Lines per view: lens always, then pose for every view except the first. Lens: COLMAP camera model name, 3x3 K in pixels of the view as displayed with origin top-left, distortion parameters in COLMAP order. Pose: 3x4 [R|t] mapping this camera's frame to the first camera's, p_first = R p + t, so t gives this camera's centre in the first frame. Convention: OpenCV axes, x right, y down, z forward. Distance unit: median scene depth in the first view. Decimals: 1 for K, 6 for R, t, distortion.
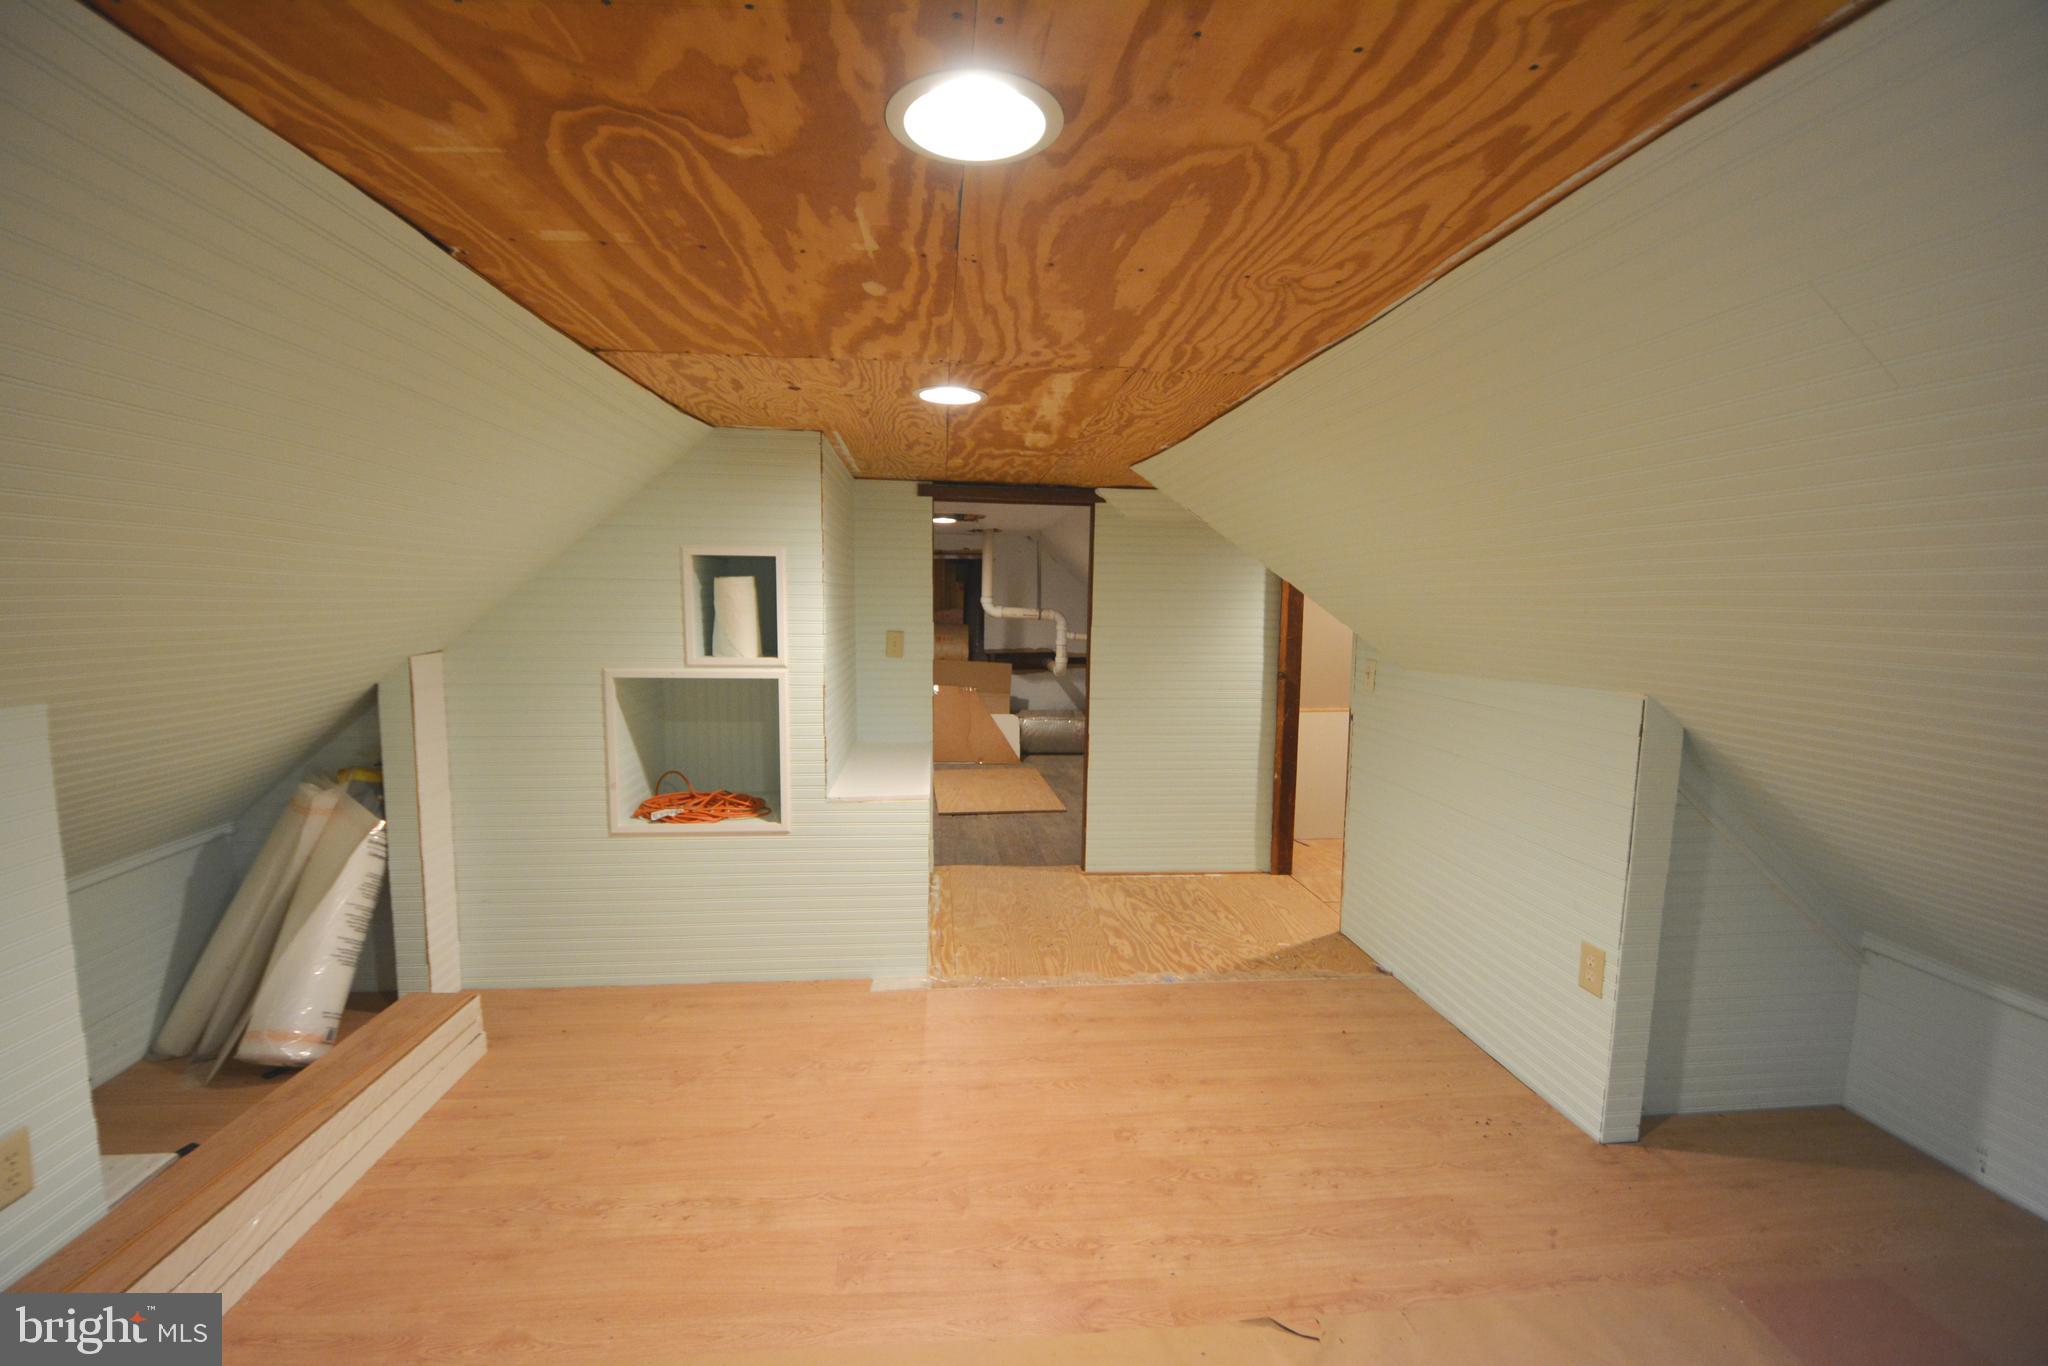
lens RADIAL K [[901.7, 0, 1019.5], [0, 901.7, 685.9], [0, 0, 1]] dist [0.004177, -0.014842]
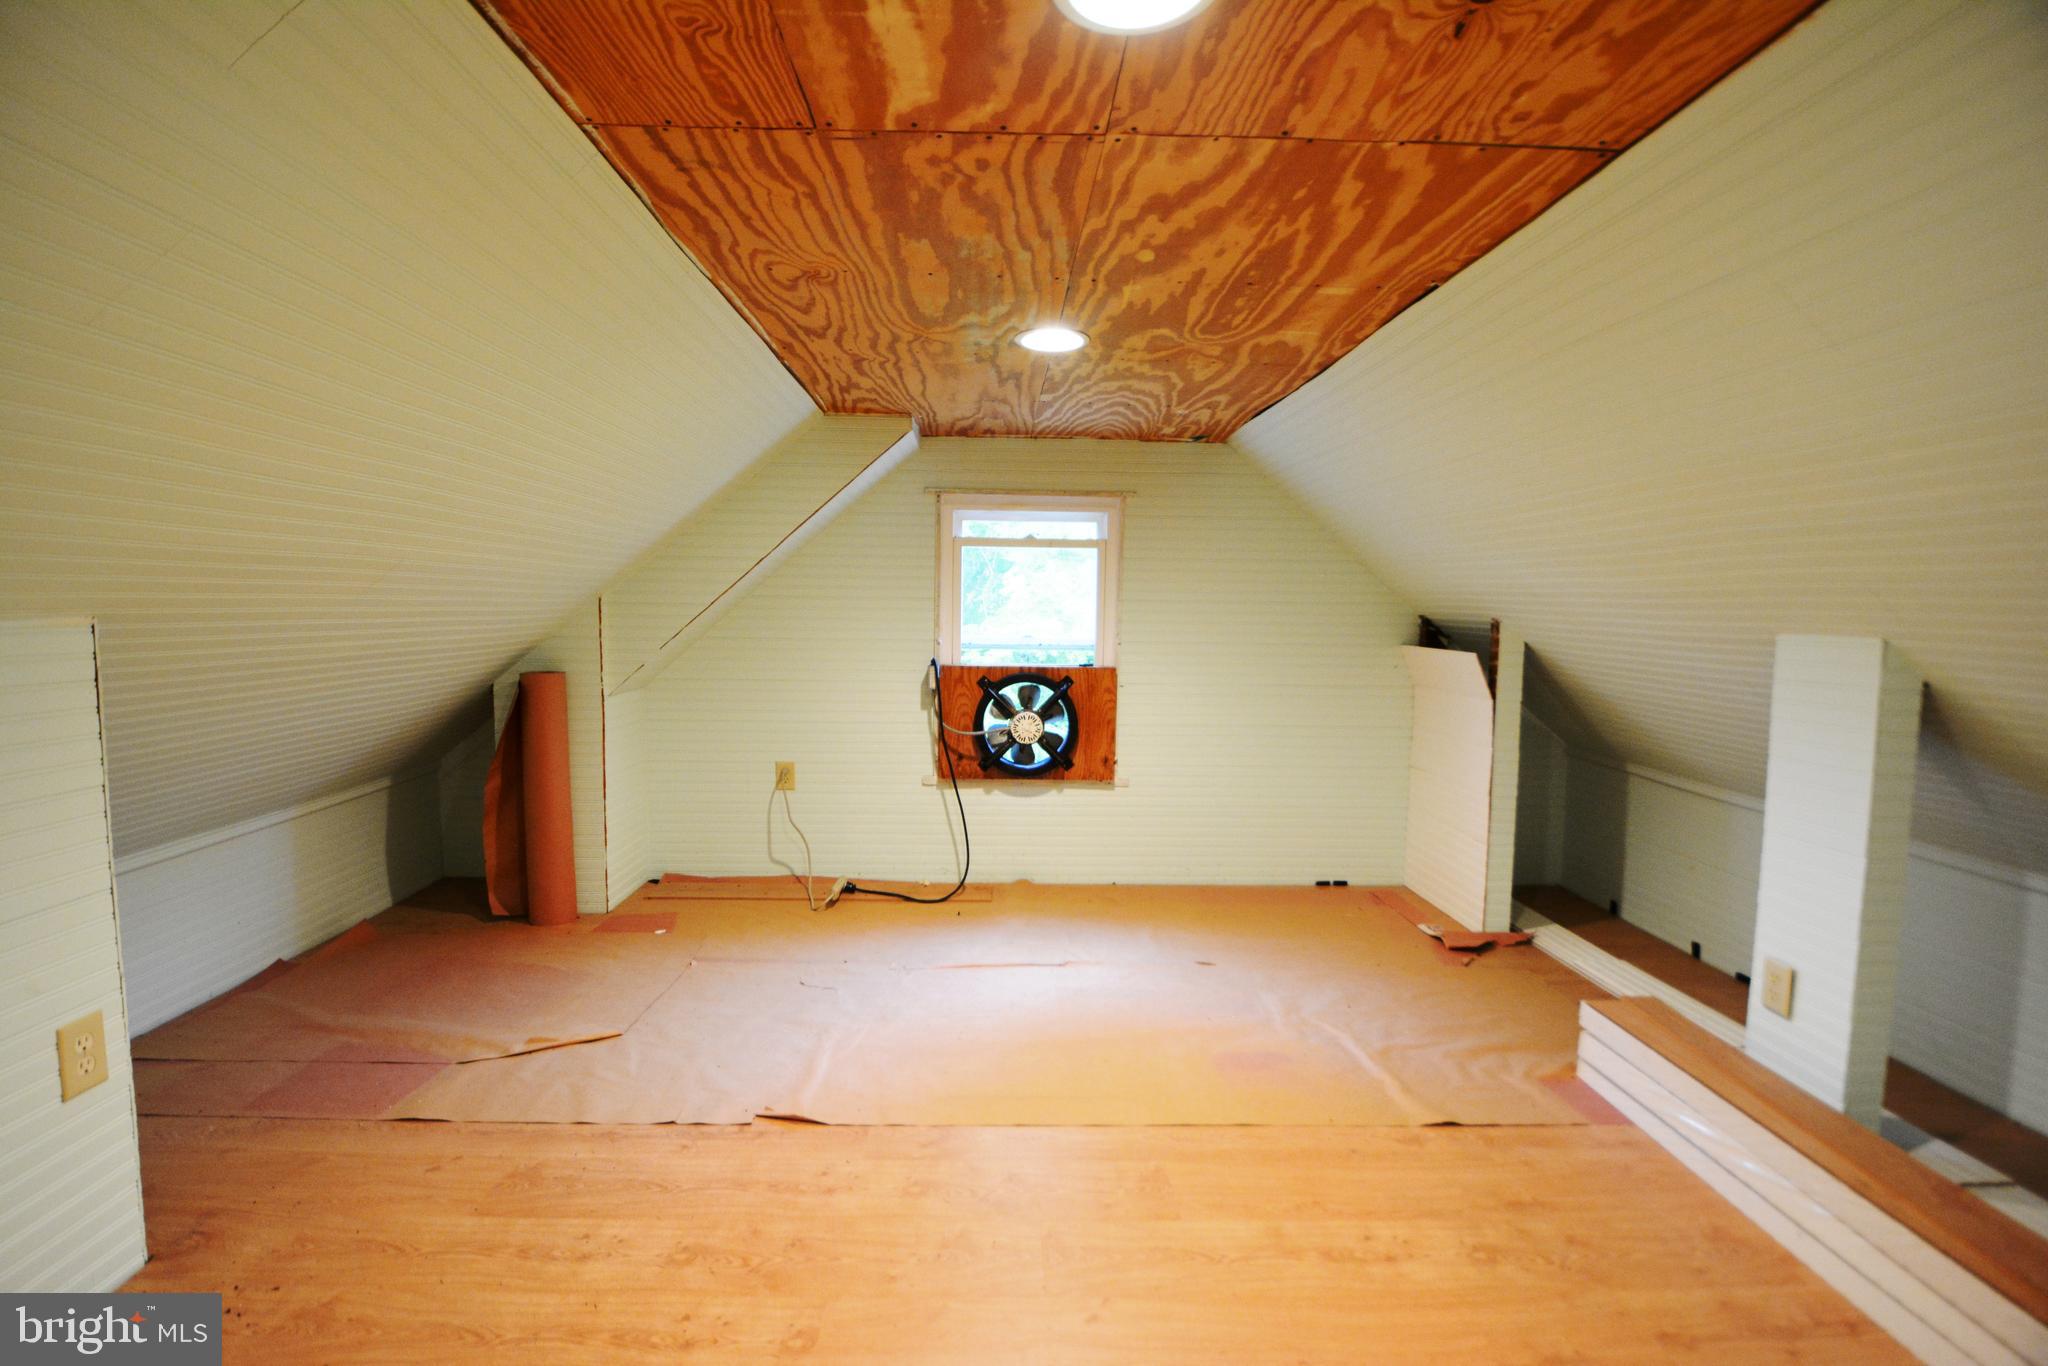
lens RADIAL K [[901.7, 0, 1014.4], [0, 901.7, 694.2], [0, 0, 1]] dist [0.004177, -0.014842]
pose [[-0.997288, -0.034308, 0.065106, -0.074666], [-0.020938, 0.980401, 0.195897, -0.095910], [-0.070551, 0.194002, -0.978461, 1.910833]]
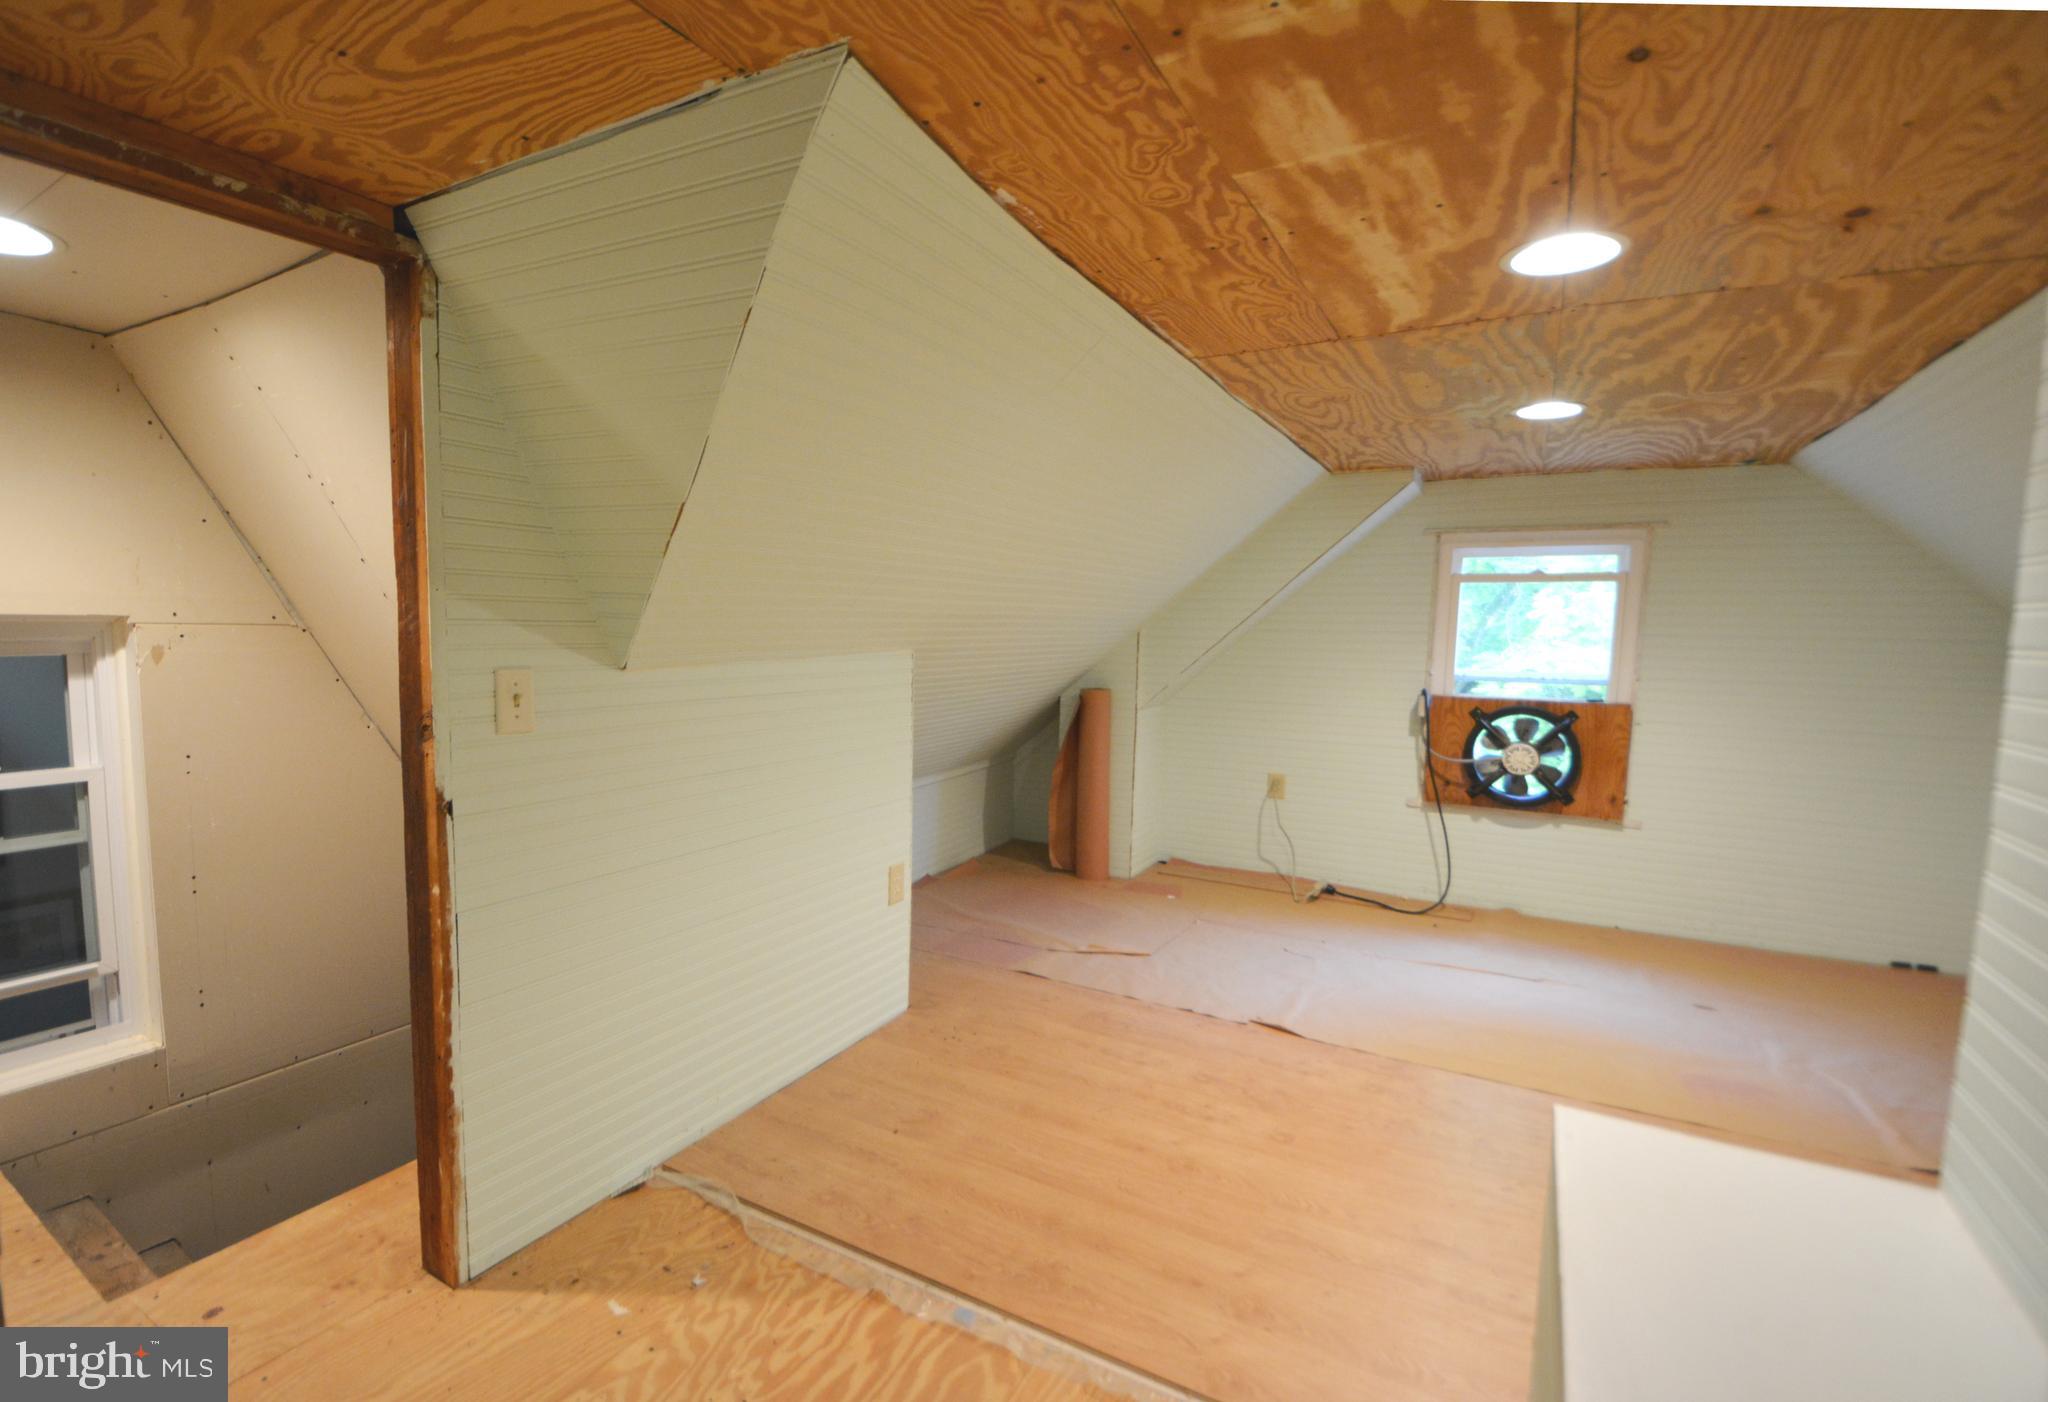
lens RADIAL K [[947.1, 0, 955.7], [0, 947.1, 722.6], [0, 0, 1]] dist [-0.009519, -0.007405]
pose [[-0.804981, -0.085128, 0.587162, -0.194296], [0.036449, 0.980688, 0.192153, -0.173552], [-0.592180, 0.176081, -0.786332, 2.405251]]
